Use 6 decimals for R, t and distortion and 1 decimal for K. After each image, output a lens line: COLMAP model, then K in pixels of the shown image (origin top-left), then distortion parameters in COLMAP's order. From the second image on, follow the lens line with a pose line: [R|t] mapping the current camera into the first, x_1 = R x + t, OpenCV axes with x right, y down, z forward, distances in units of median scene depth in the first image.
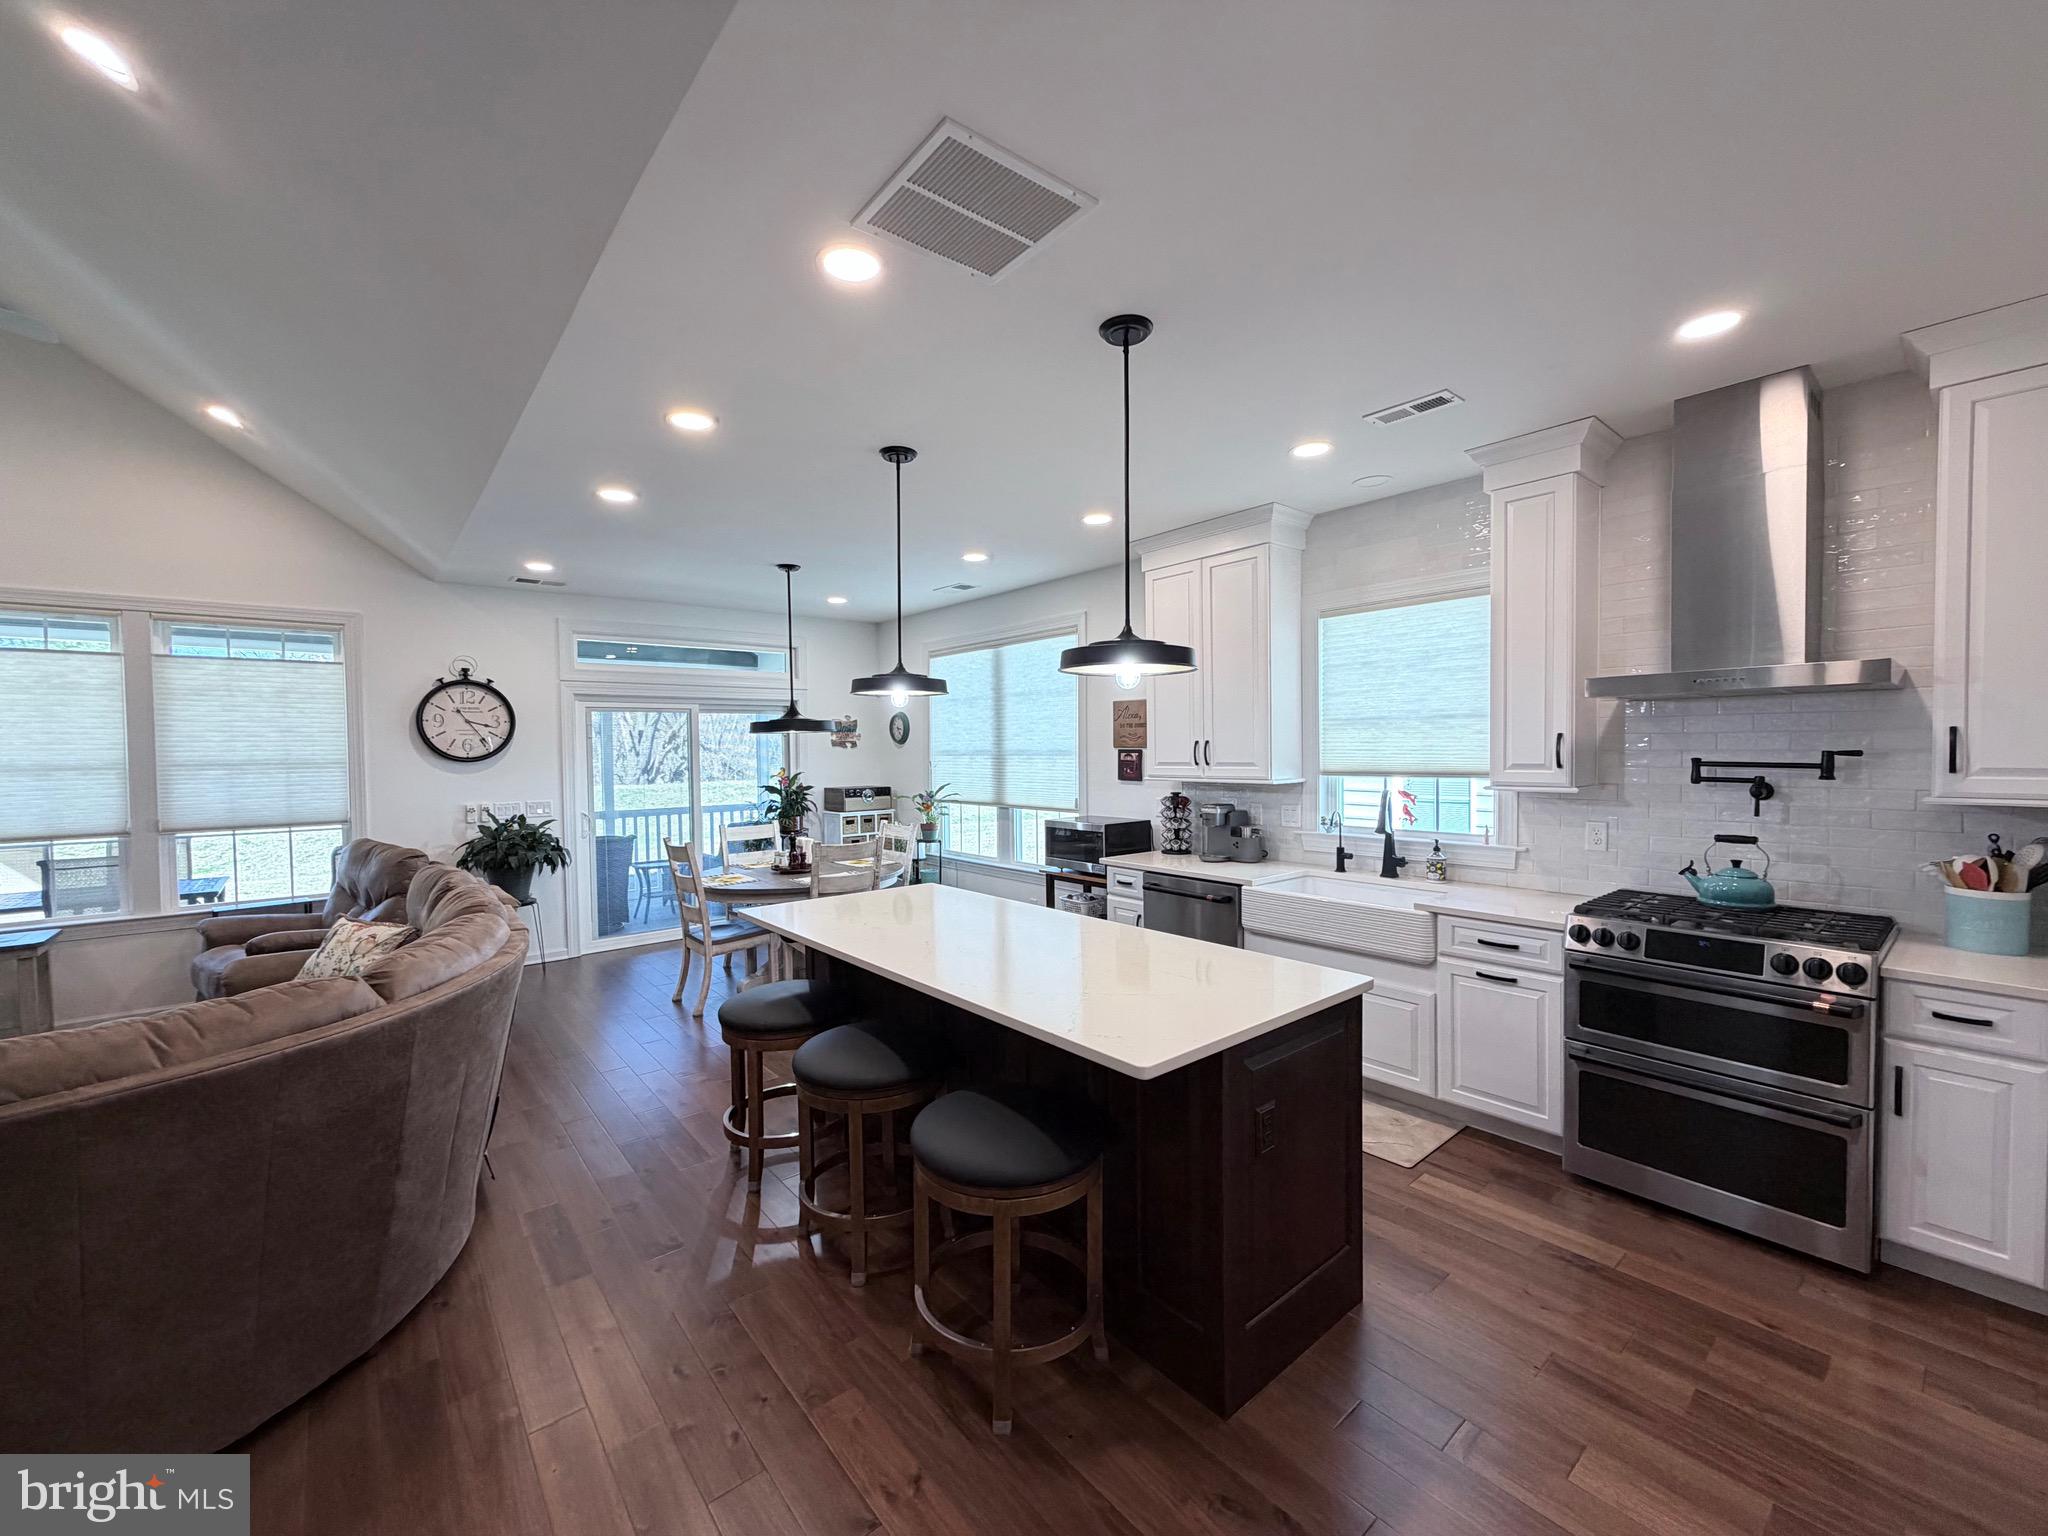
lens RADIAL K [[813.8, 0, 1024.0], [0, 813.8, 768.0], [0, 0, 1]] dist [-0.002299, -0.000325]
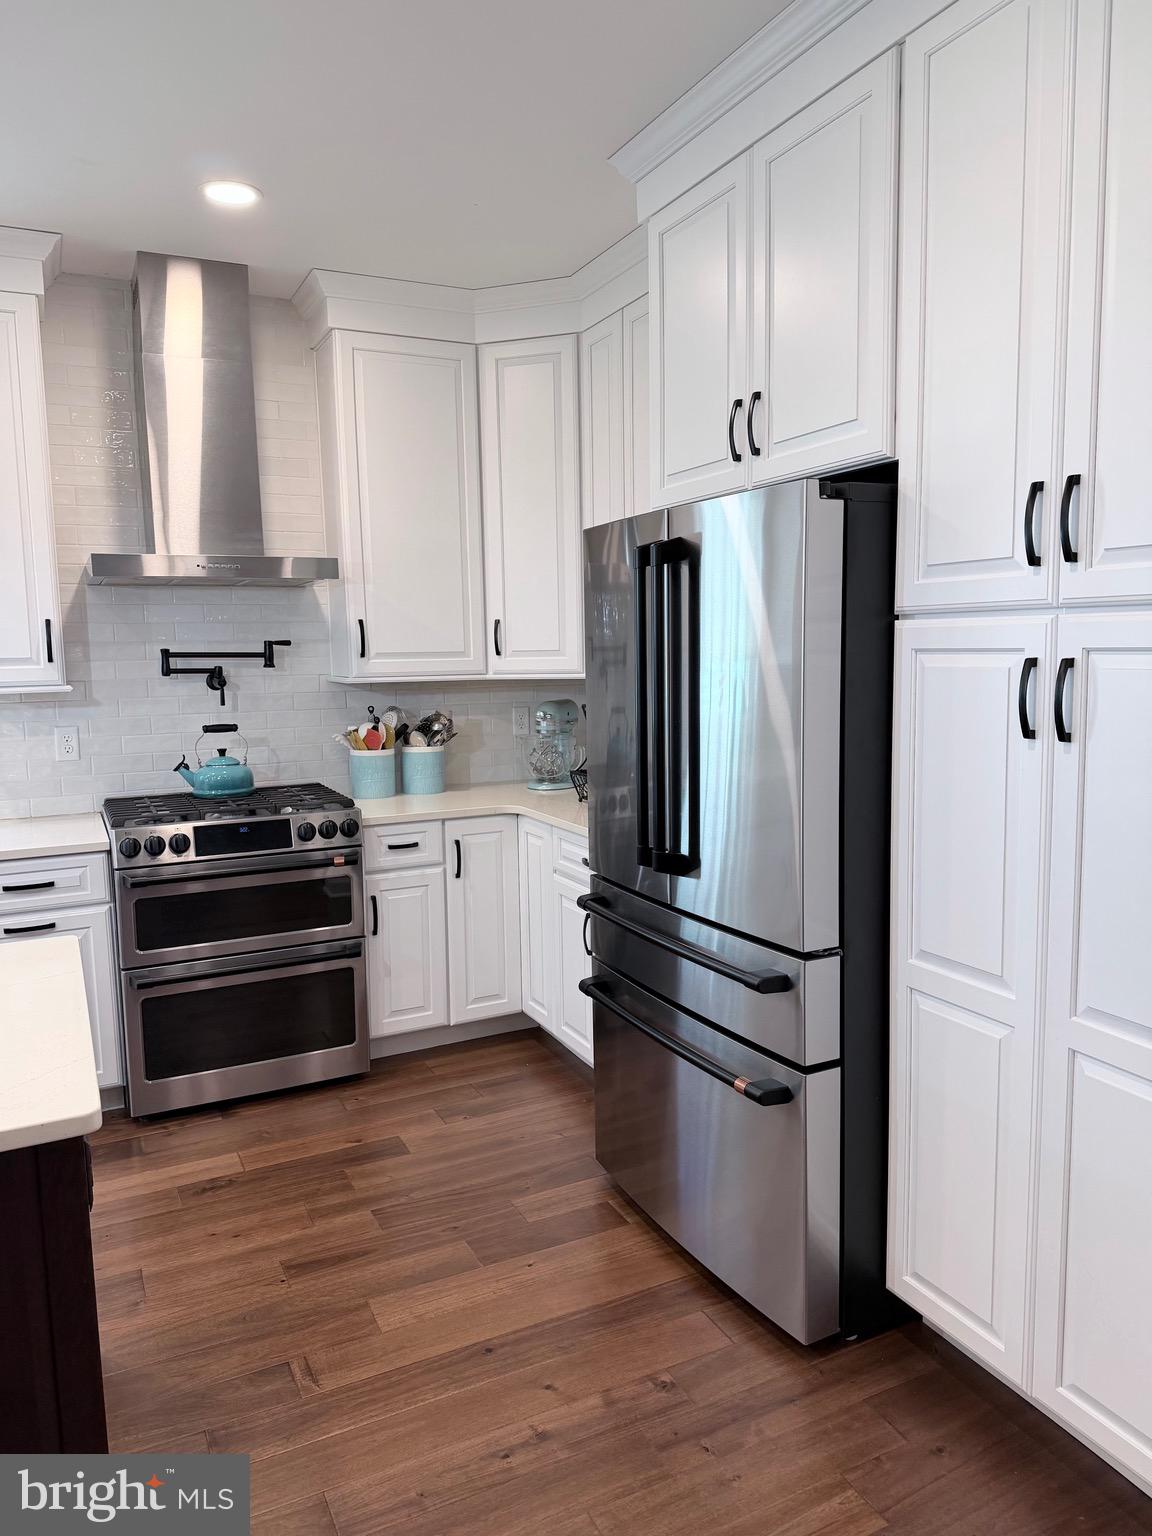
lens RADIAL K [[1064.3, 0, 576.0], [0, 1064.3, 768.0], [0, 0, 1]] dist [0.120379, -0.204416]
pose [[0.226613, -0.104687, 0.968342, -0.313658], [0.039966, 0.994369, 0.098148, 0.022302], [-0.973165, 0.016460, 0.229521, 0.254163]]
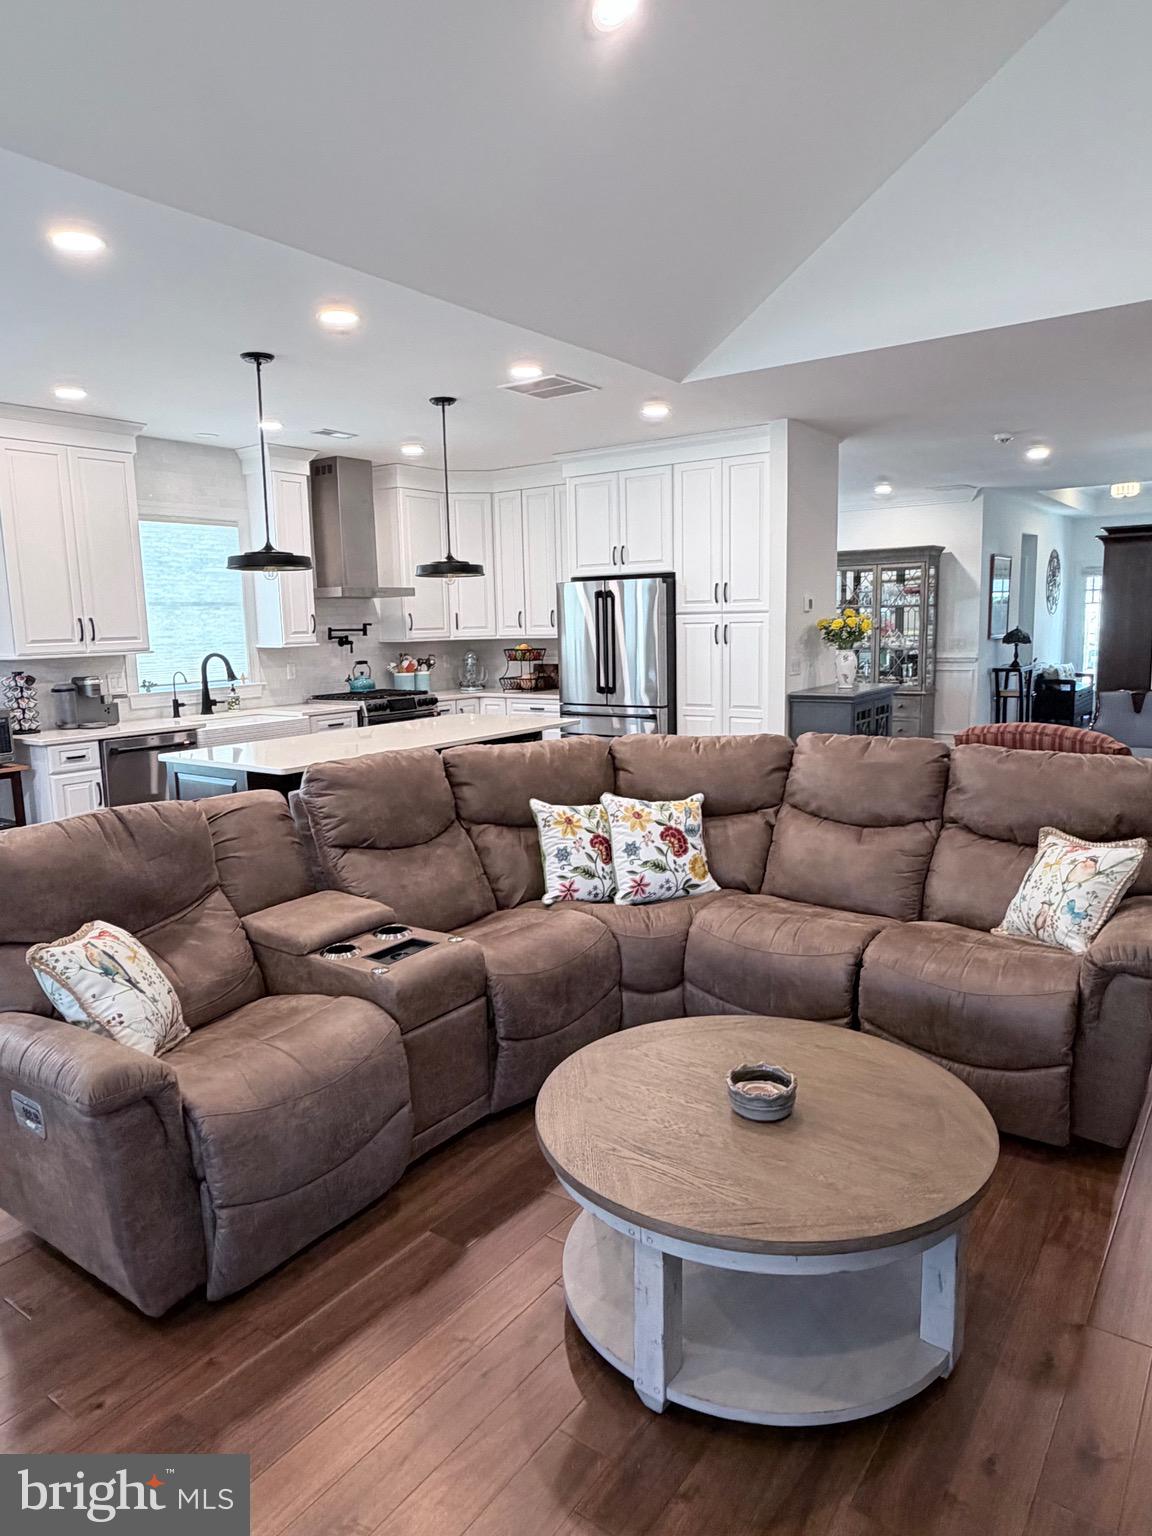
lens RADIAL K [[1007.5, 0, 576.0], [0, 1007.5, 768.0], [0, 0, 1]] dist [-0.003110, -0.000661]
pose [[-0.250885, -0.123399, 0.960119, -1.939670], [0.051159, 0.988765, 0.140449, 0.014052], [-0.966664, 0.084356, -0.241754, 1.087491]]
